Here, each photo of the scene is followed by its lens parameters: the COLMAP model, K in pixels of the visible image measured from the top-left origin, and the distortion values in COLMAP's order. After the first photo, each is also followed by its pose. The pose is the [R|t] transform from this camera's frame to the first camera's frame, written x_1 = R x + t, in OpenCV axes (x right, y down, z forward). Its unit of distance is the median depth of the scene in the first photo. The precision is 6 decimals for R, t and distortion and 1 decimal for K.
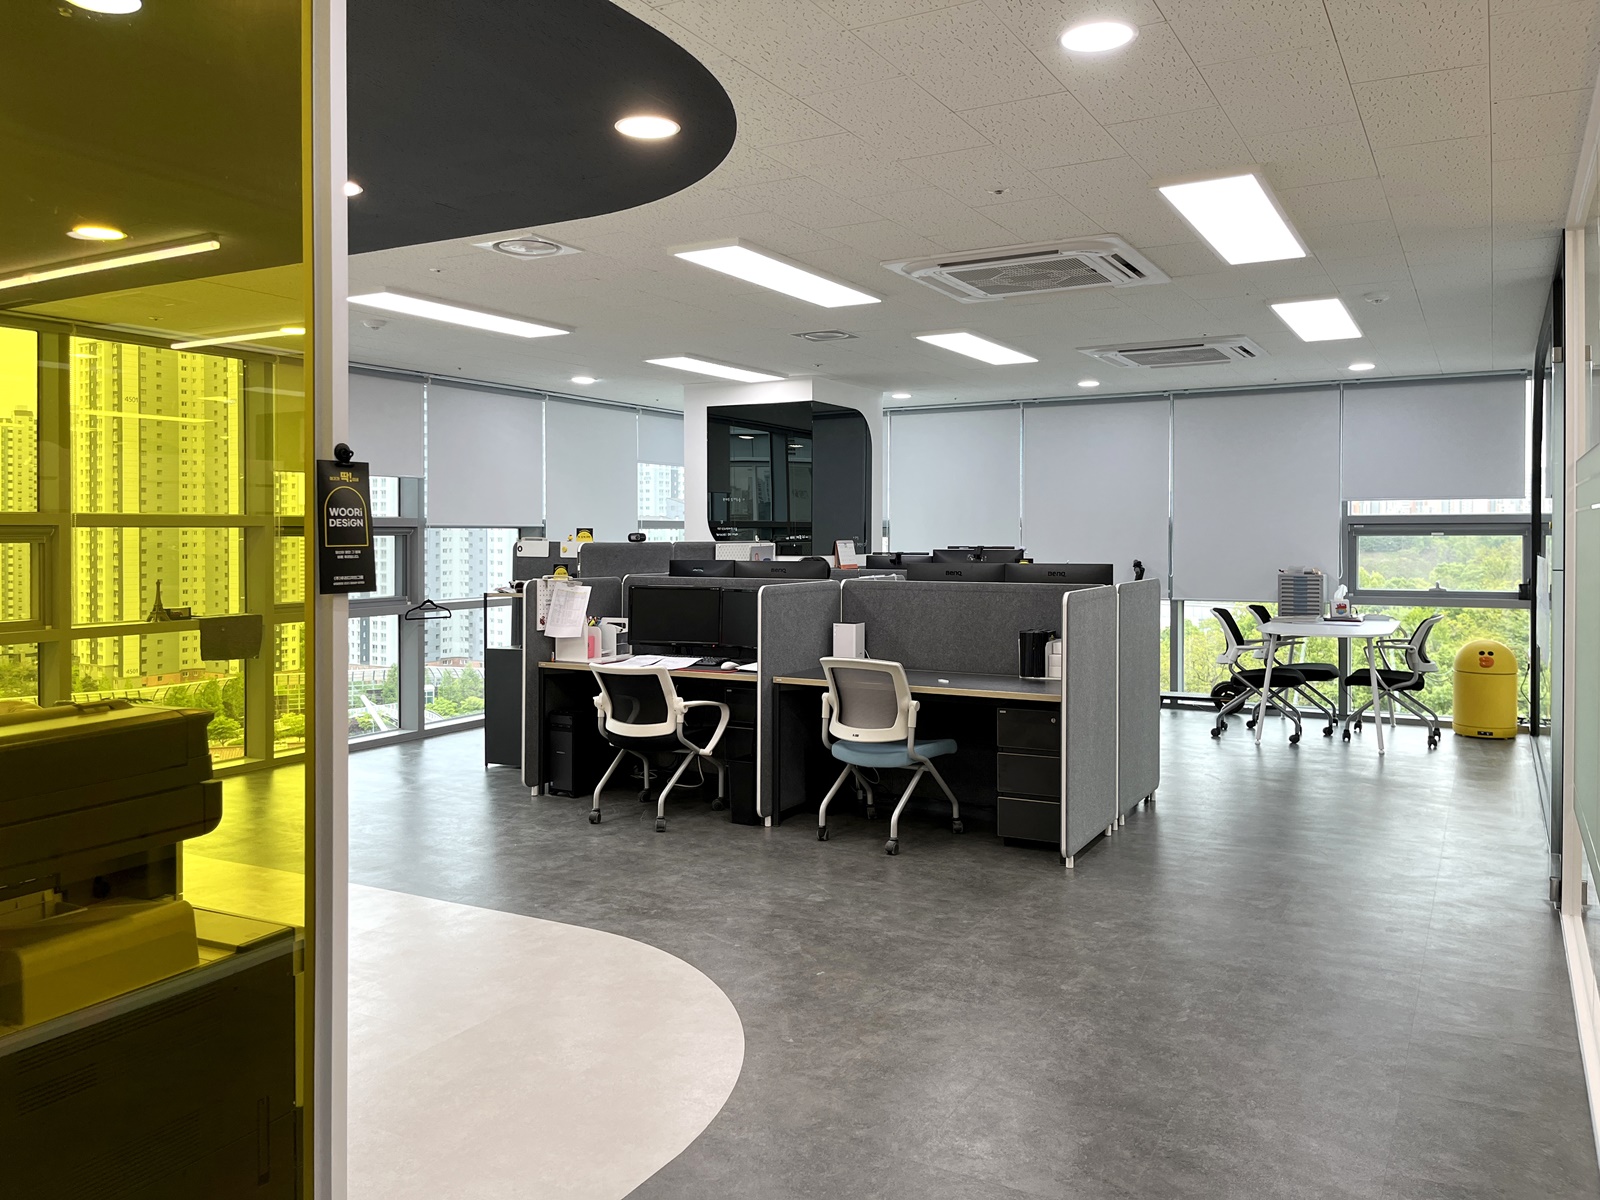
lens RADIAL K [[1222.0, 0, 677.1], [0, 1222.0, 553.3], [0, 0, 1]] dist [0.040737, -0.033818]
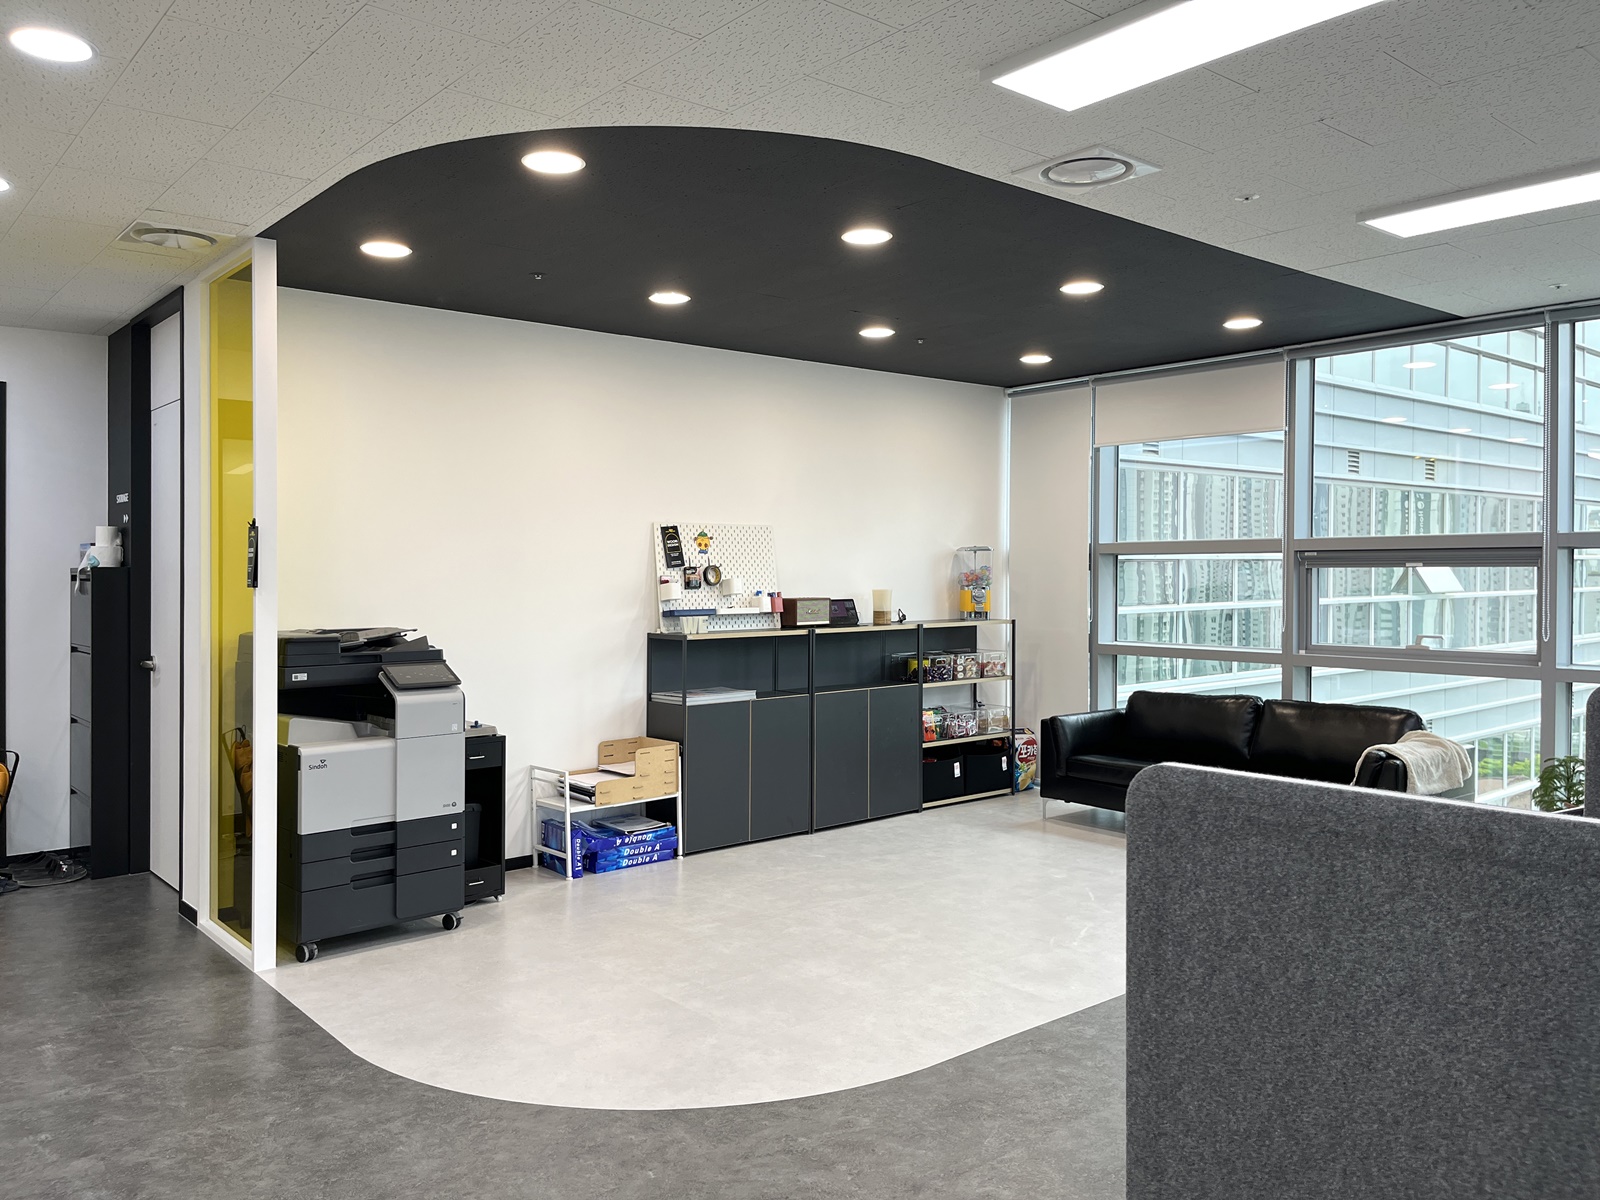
lens RADIAL K [[1222.0, 0, 807.6], [0, 1222.0, 593.6], [0, 0, 1]] dist [0.040737, -0.033818]
pose [[-0.273707, 0.015341, -0.961691, 0.406935], [-0.014243, 0.999699, 0.020001, -0.003976], [0.961708, 0.019172, -0.273406, 0.675974]]
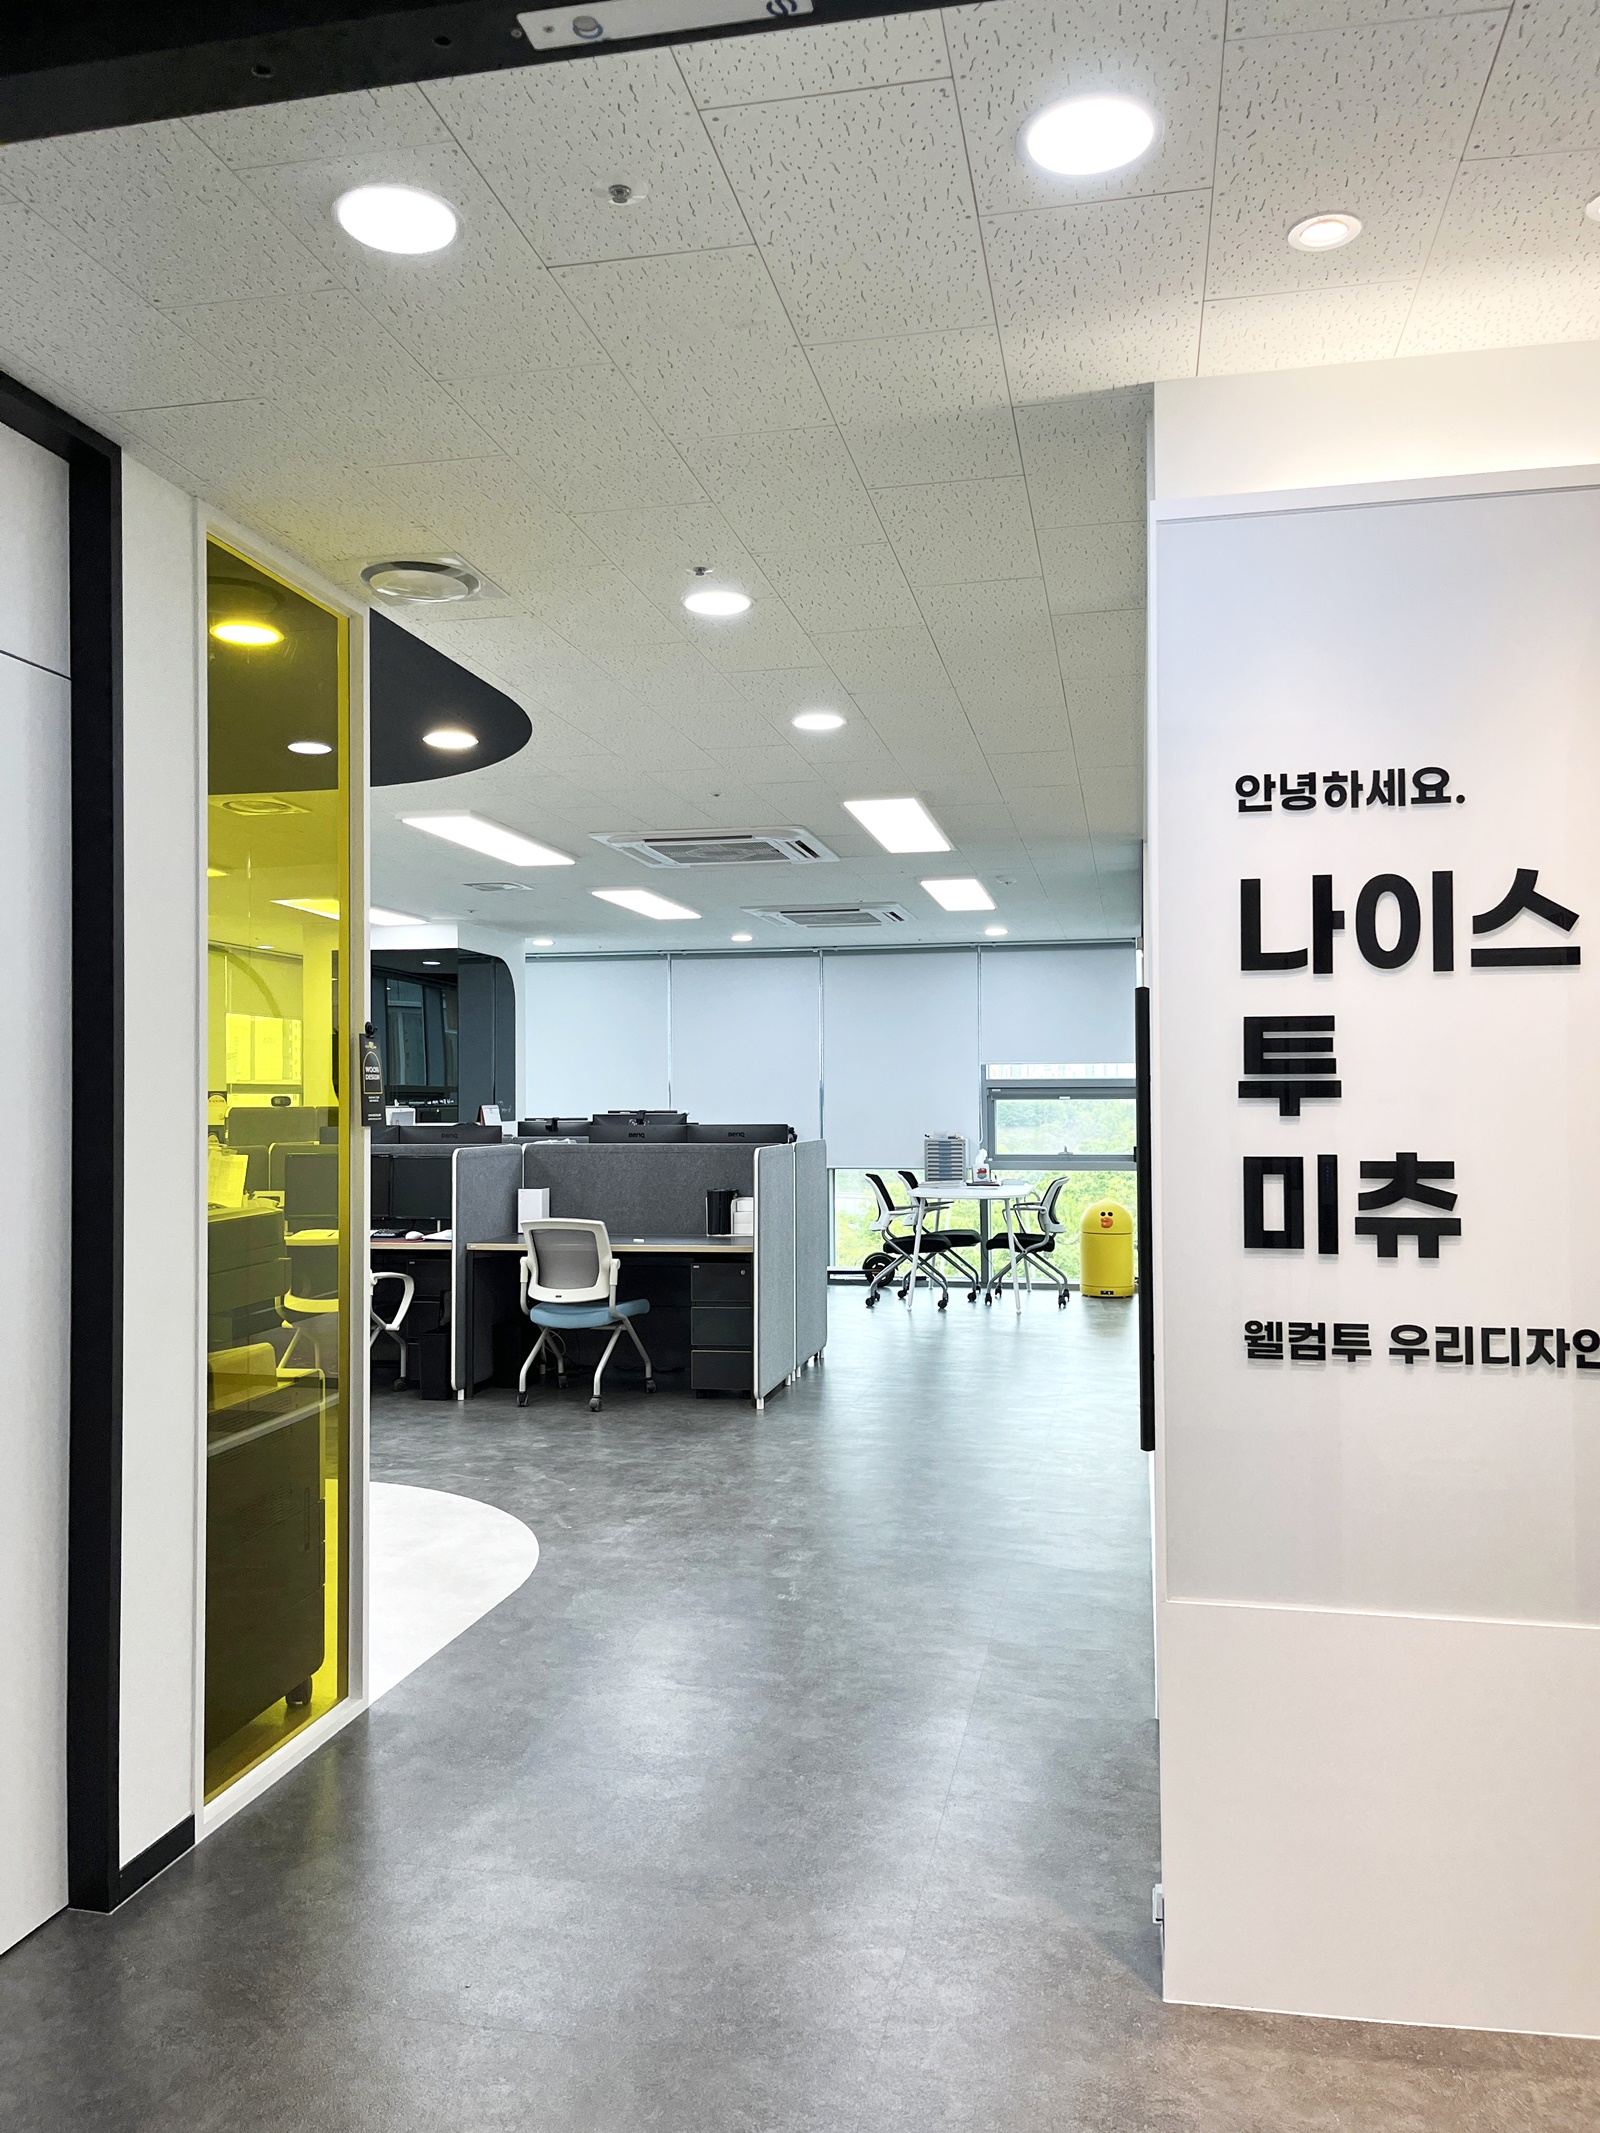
lens RADIAL K [[1629.1, 0, 801.6], [0, 1629.1, 1069.8], [0, 0, 1]] dist [0.040737, -0.033818]
pose [[0.926814, 0.003535, 0.375504, -0.132130], [0.010159, 0.999354, -0.034481, 0.009216], [-0.375384, 0.035772, 0.926179, -0.243674]]
